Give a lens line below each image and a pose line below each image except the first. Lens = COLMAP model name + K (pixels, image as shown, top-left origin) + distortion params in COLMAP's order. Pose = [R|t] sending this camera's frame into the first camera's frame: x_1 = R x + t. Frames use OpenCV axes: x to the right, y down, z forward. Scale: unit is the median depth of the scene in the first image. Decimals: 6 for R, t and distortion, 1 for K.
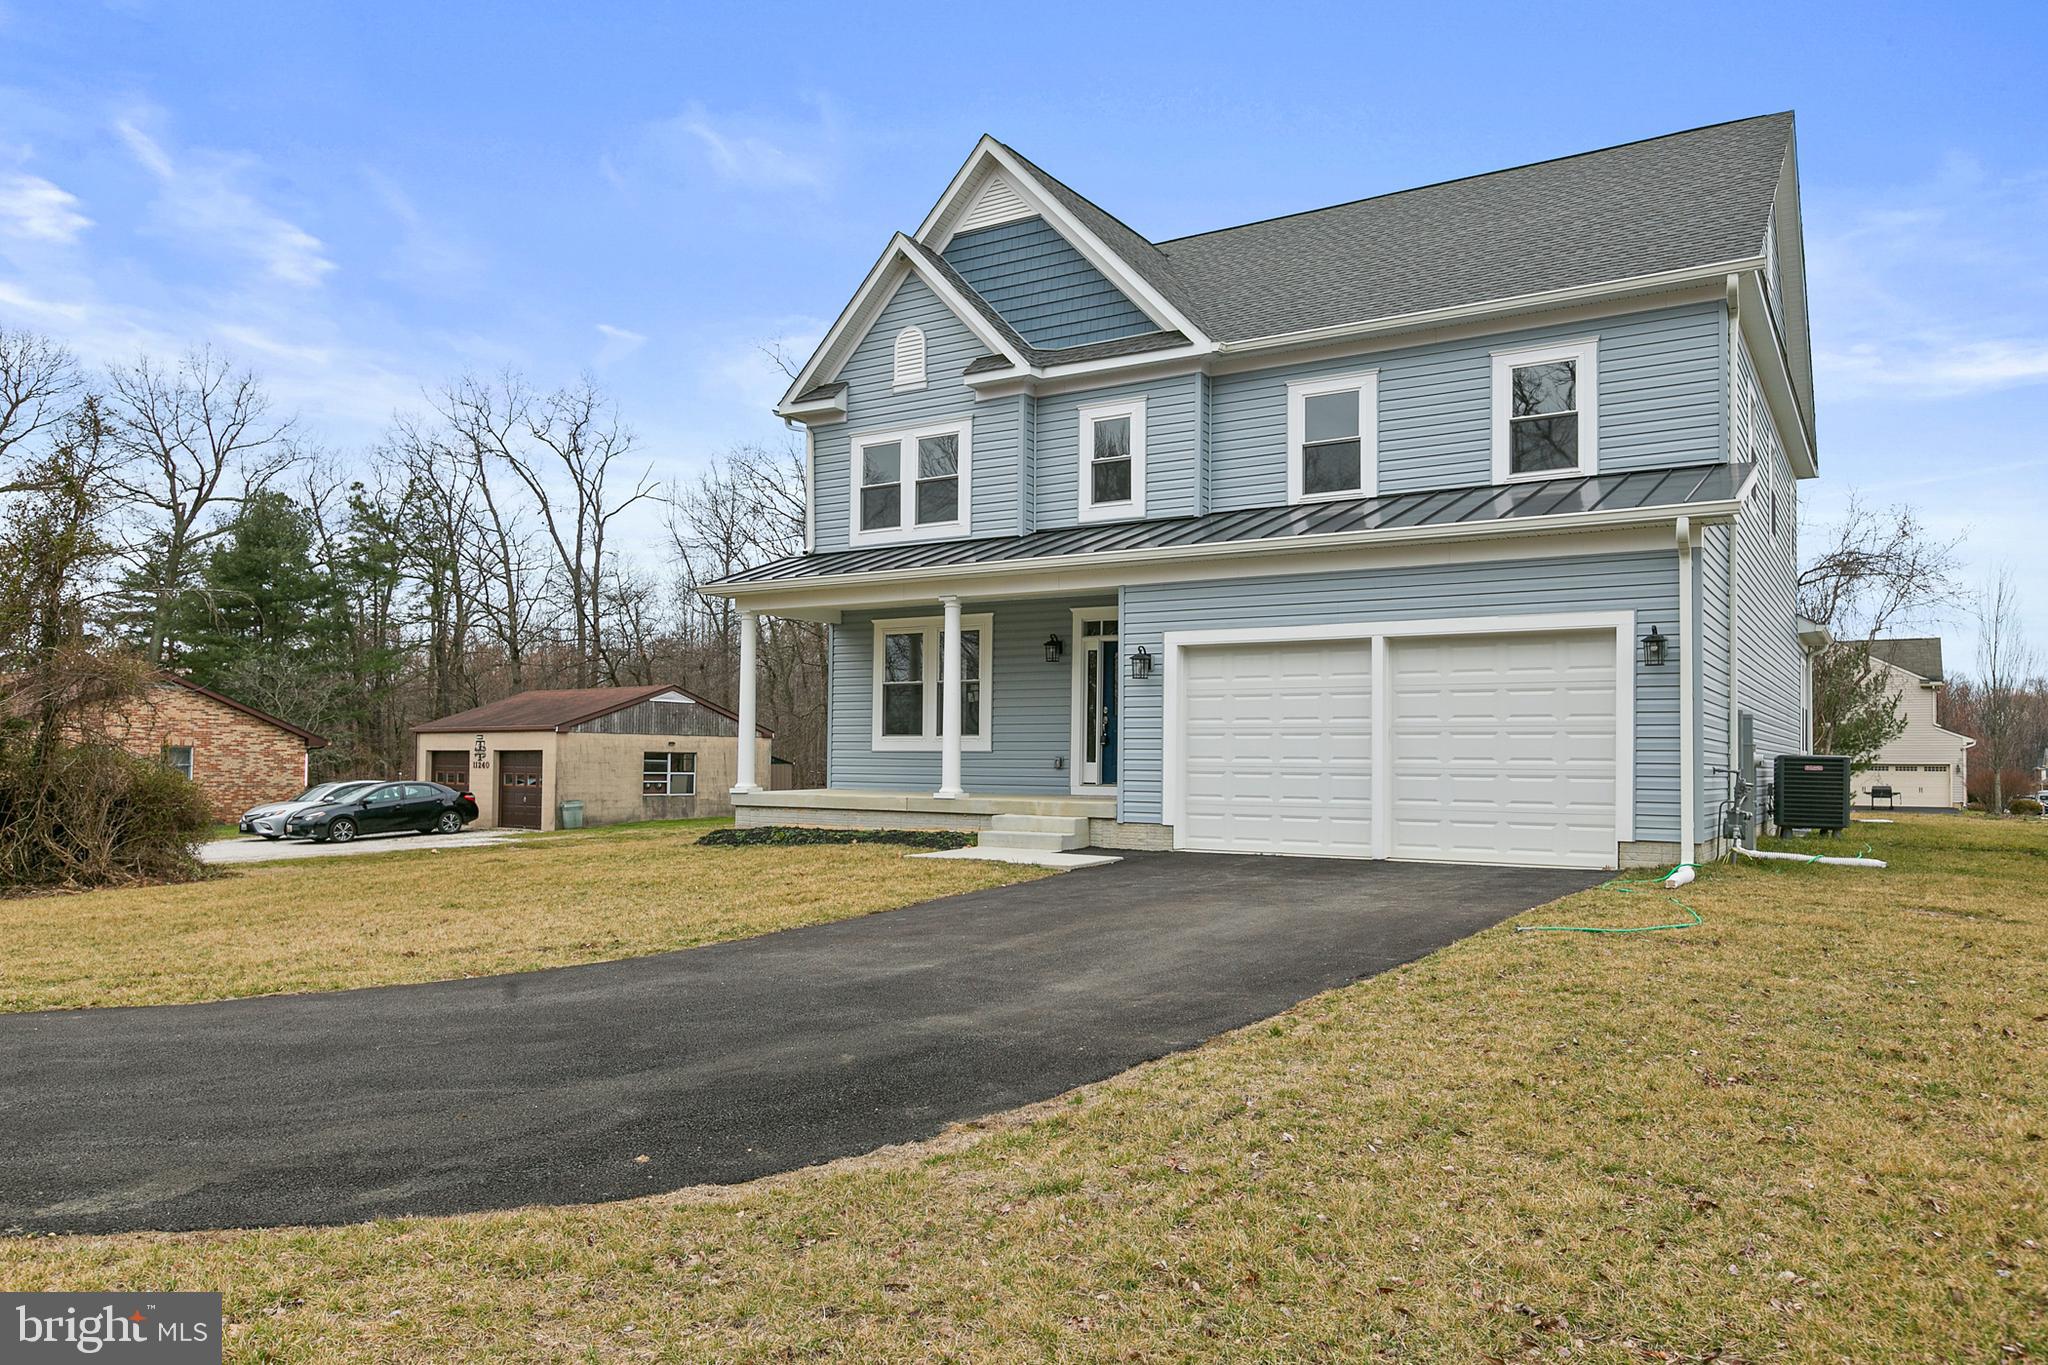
lens RADIAL K [[1506.7, 0, 1024.0], [0, 1506.7, 682.5], [0, 0, 1]] dist [0.008438, 0.000422]
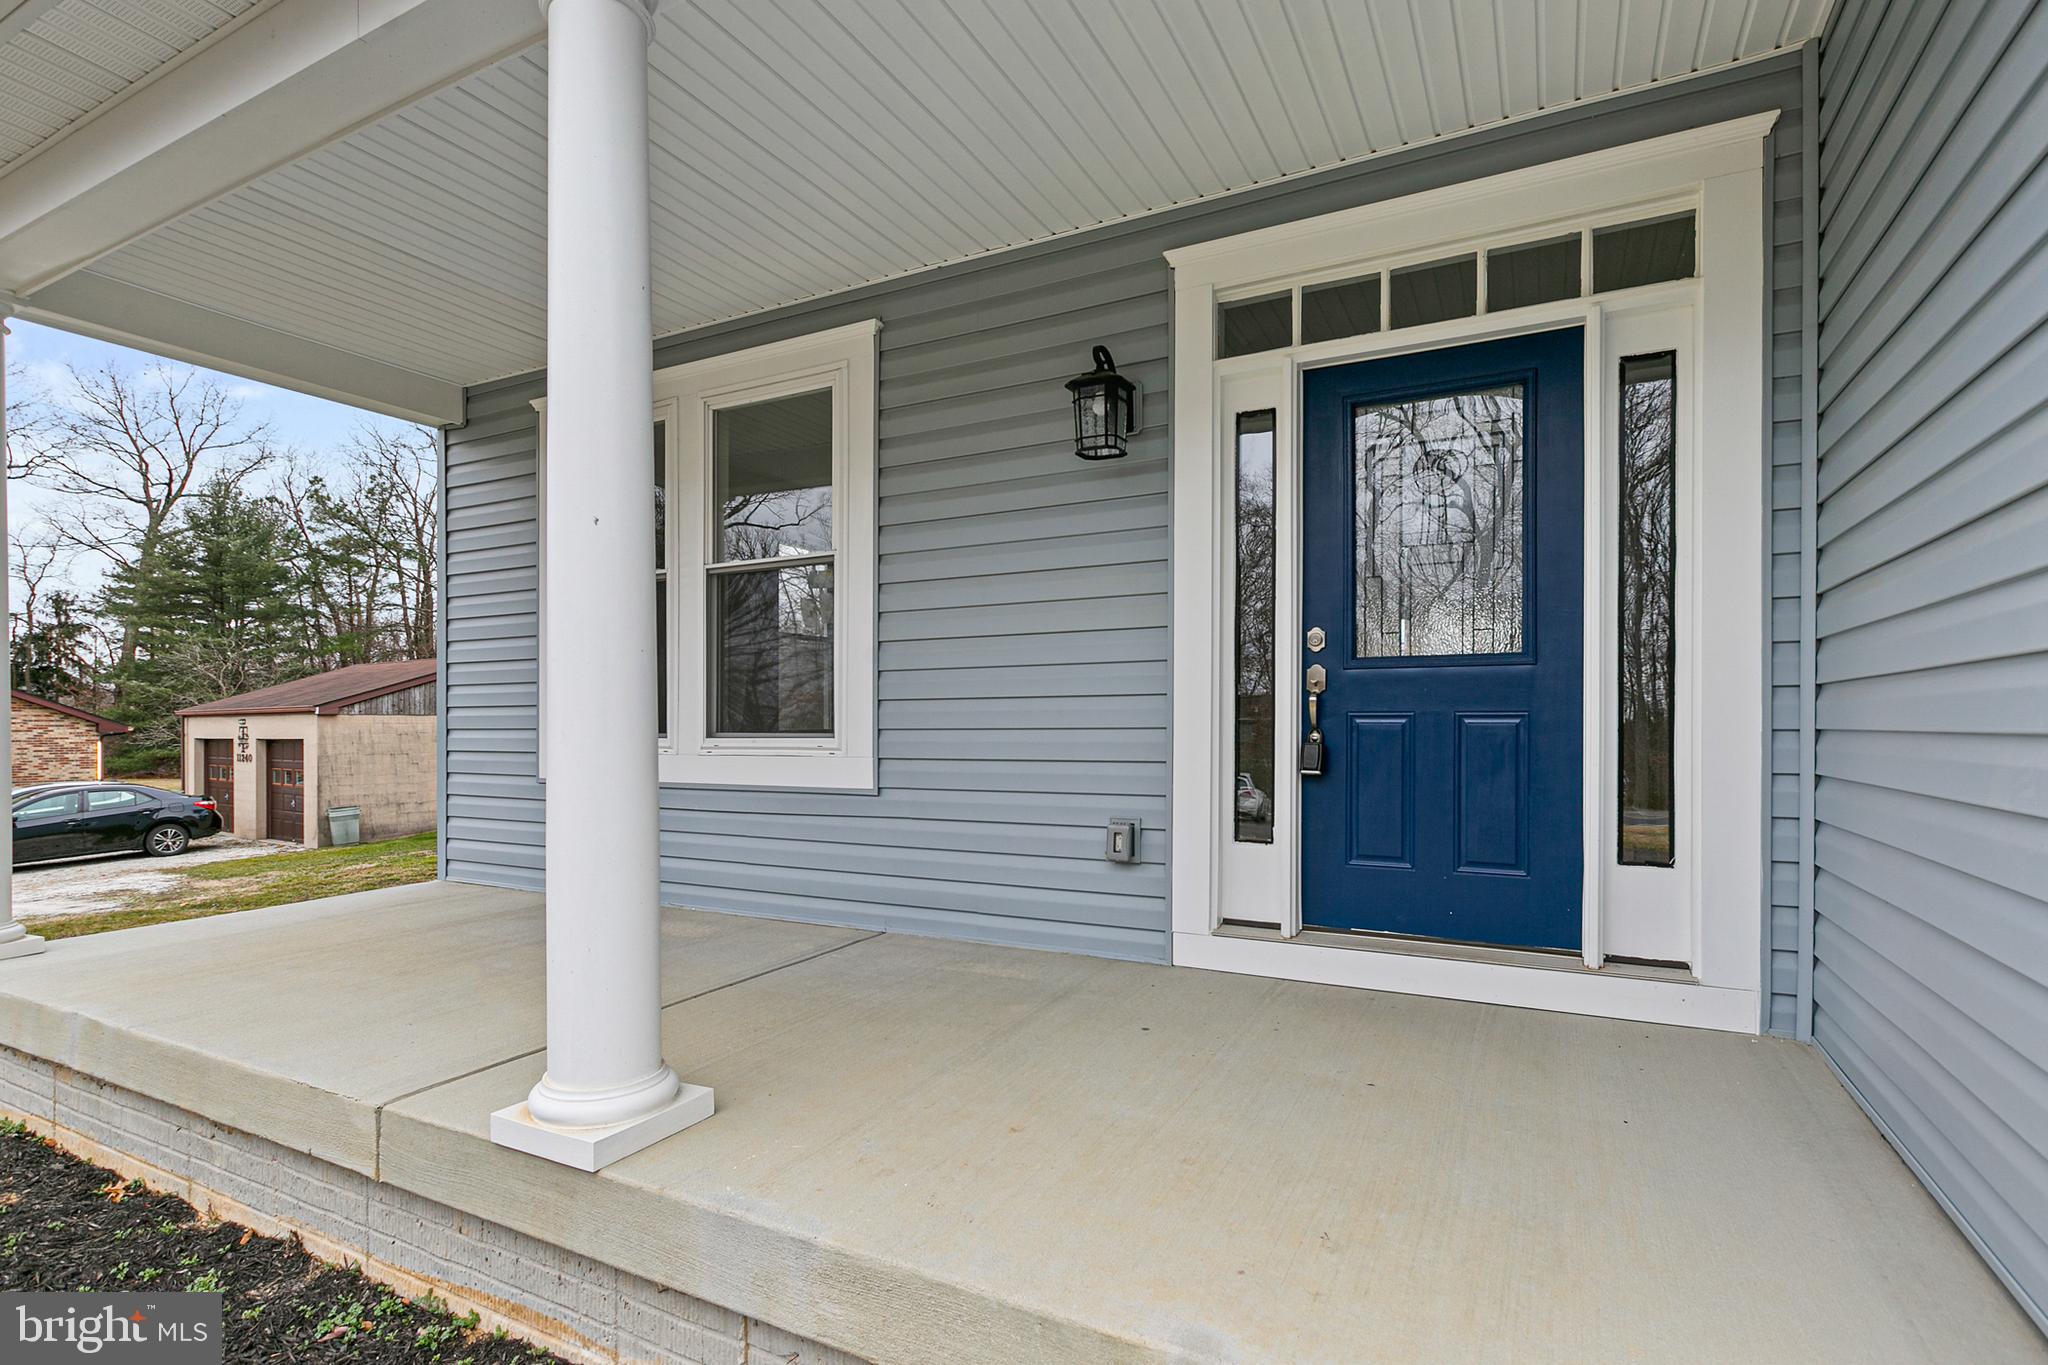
lens RADIAL K [[996.9, 0, 1027.3], [0, 996.9, 727.4], [0, 0, 1]] dist [0.000161, -0.000080]
pose [[0.996414, -0.013525, 0.083521, -0.008267], [0.008600, 0.998218, 0.059046, 0.021477], [-0.084171, -0.058116, 0.994755, 0.787869]]
